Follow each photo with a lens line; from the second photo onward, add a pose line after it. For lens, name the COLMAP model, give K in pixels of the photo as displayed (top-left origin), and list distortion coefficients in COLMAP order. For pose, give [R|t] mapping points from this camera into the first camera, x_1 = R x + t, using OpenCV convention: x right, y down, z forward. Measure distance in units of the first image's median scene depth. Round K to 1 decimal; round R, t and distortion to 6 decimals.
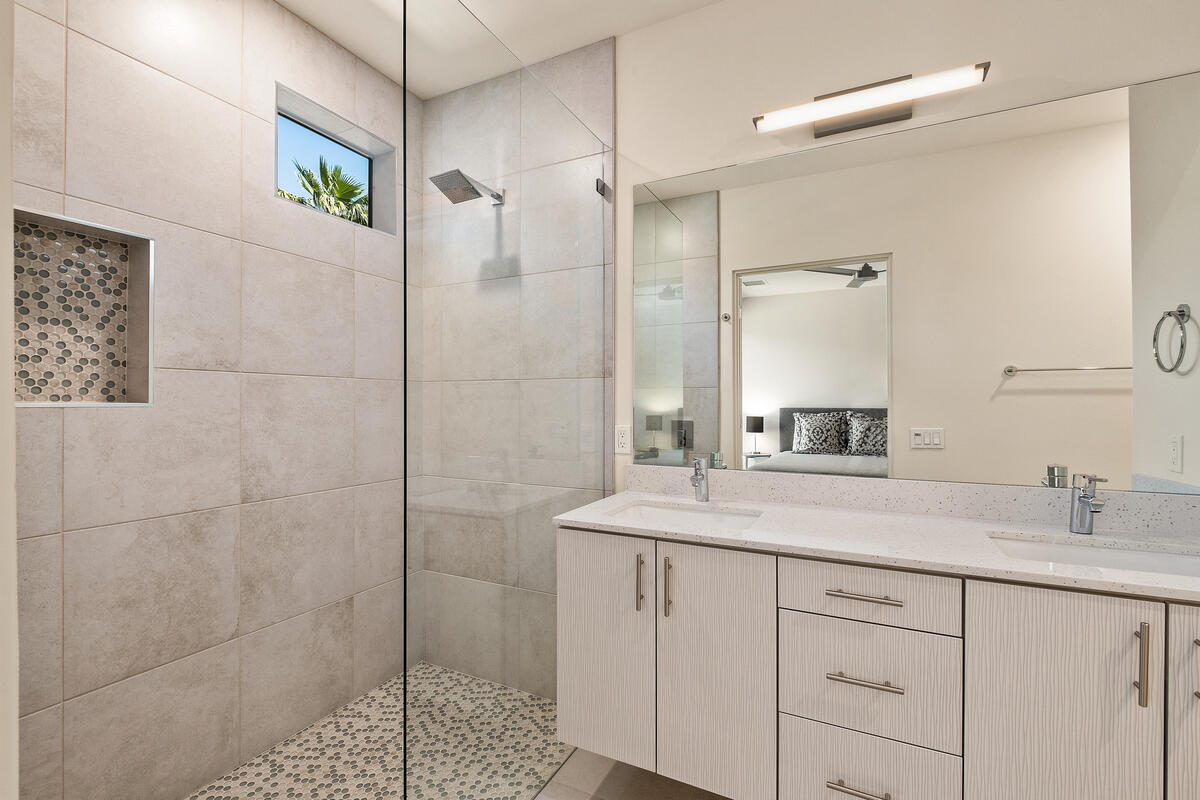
lens RADIAL K [[533.6, 0, 597.5], [0, 533.6, 405.8], [0, 0, 1]] dist [0.000550, 0.000018]
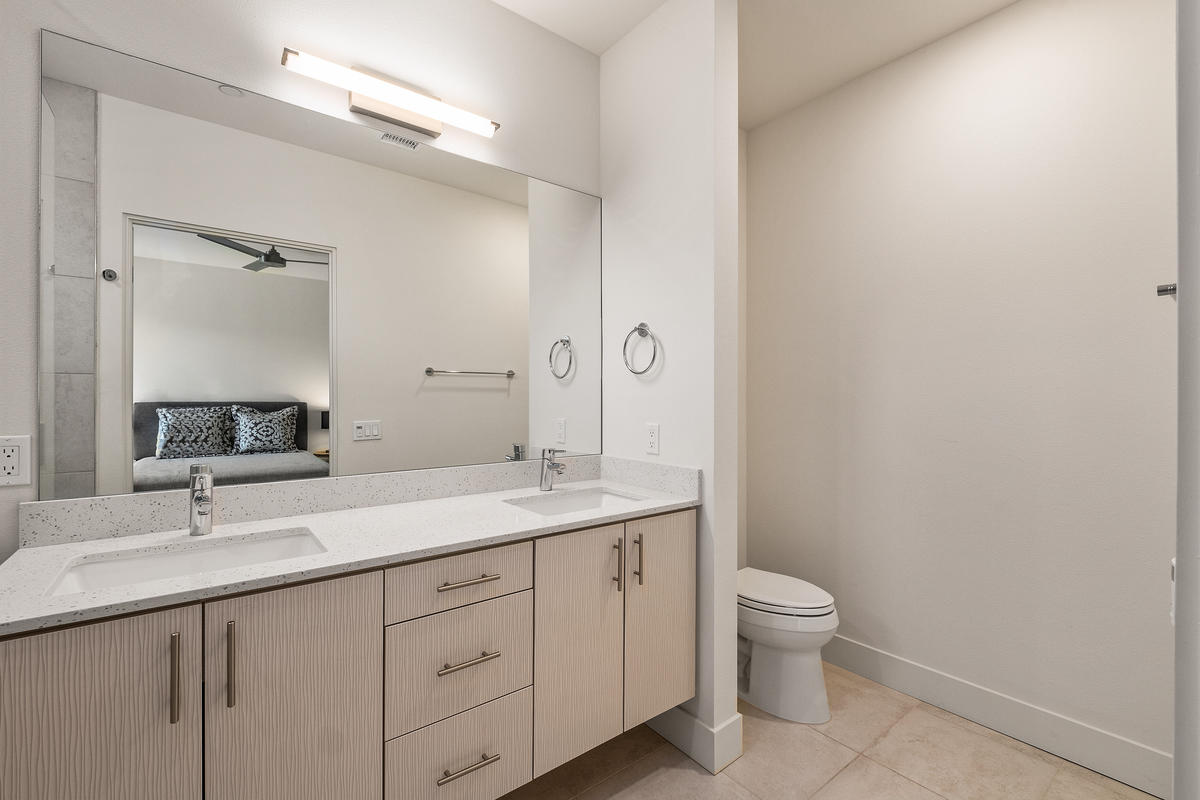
lens RADIAL K [[523.0, 0, 600.0], [0, 523.0, 400.0], [0, 0, 1]] dist [0.000227, -0.000102]
pose [[0.415092, -0.002291, 0.909777, -0.148594], [0.000445, 0.999997, 0.002315, -0.002027], [-0.909779, -0.000556, 0.415092, 0.147361]]
